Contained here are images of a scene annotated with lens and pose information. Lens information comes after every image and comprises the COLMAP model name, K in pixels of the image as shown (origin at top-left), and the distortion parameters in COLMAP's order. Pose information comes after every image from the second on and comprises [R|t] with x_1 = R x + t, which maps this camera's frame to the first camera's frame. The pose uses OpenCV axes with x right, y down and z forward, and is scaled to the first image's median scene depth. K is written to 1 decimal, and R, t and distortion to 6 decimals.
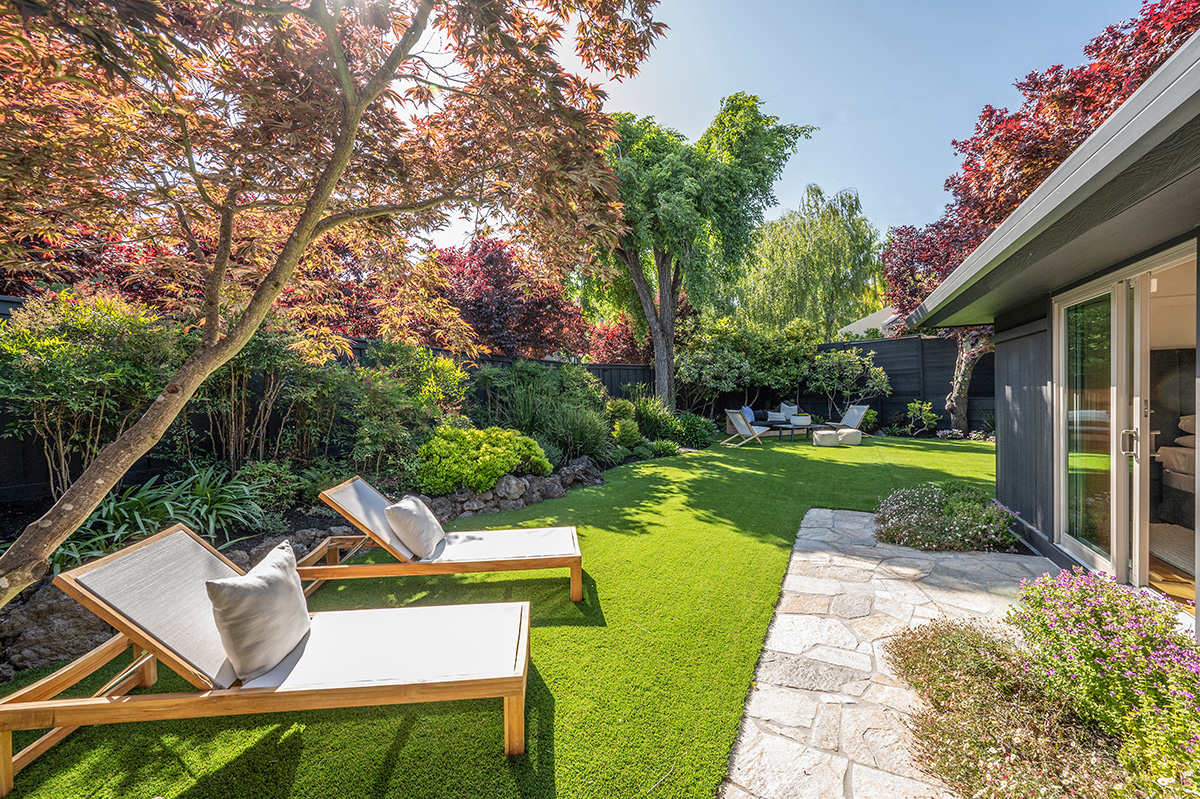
lens RADIAL K [[472.4, 0, 607.3], [0, 472.4, 396.1], [0, 0, 1]] dist [-0.008284, 0.000757]
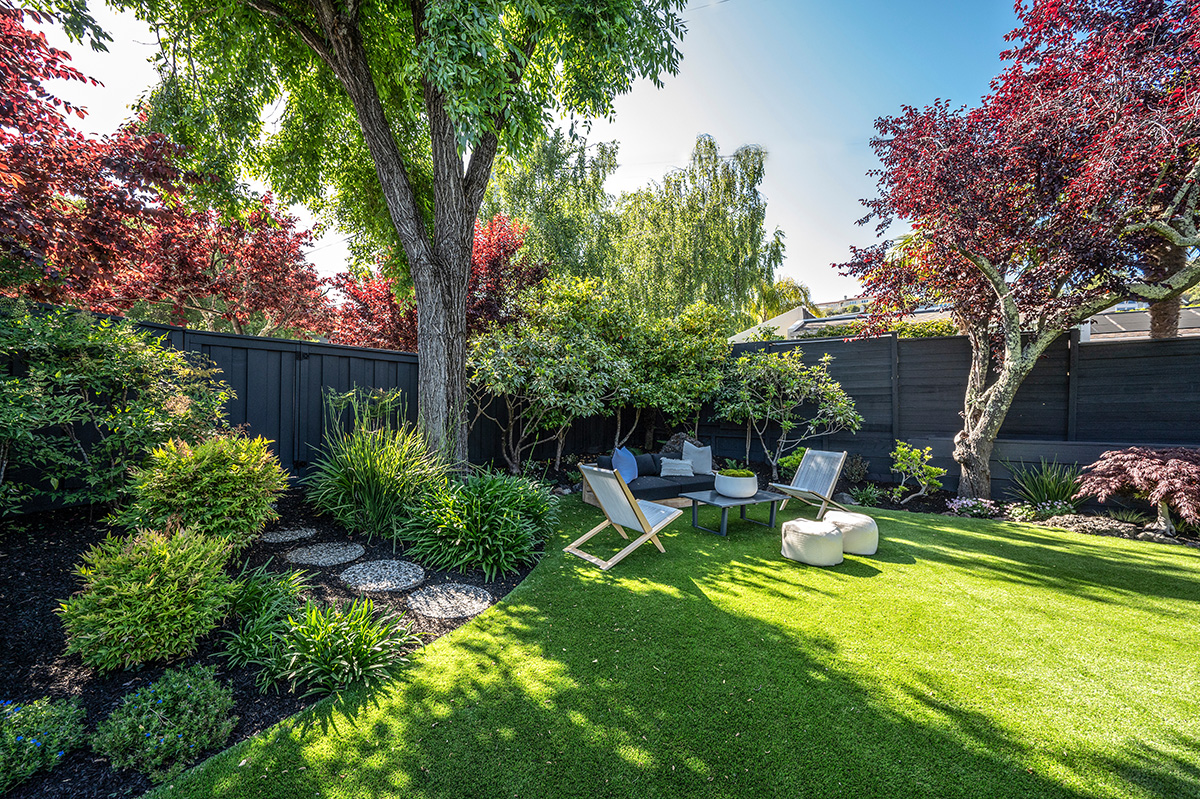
lens RADIAL K [[472.4, 0, 597.8], [0, 472.4, 404.2], [0, 0, 1]] dist [-0.008284, 0.000757]
pose [[0.963229, 0.036479, 0.266195, 0.231585], [-0.031797, 0.999255, -0.021879, -0.020933], [-0.266794, 0.012610, 0.963671, 0.902253]]
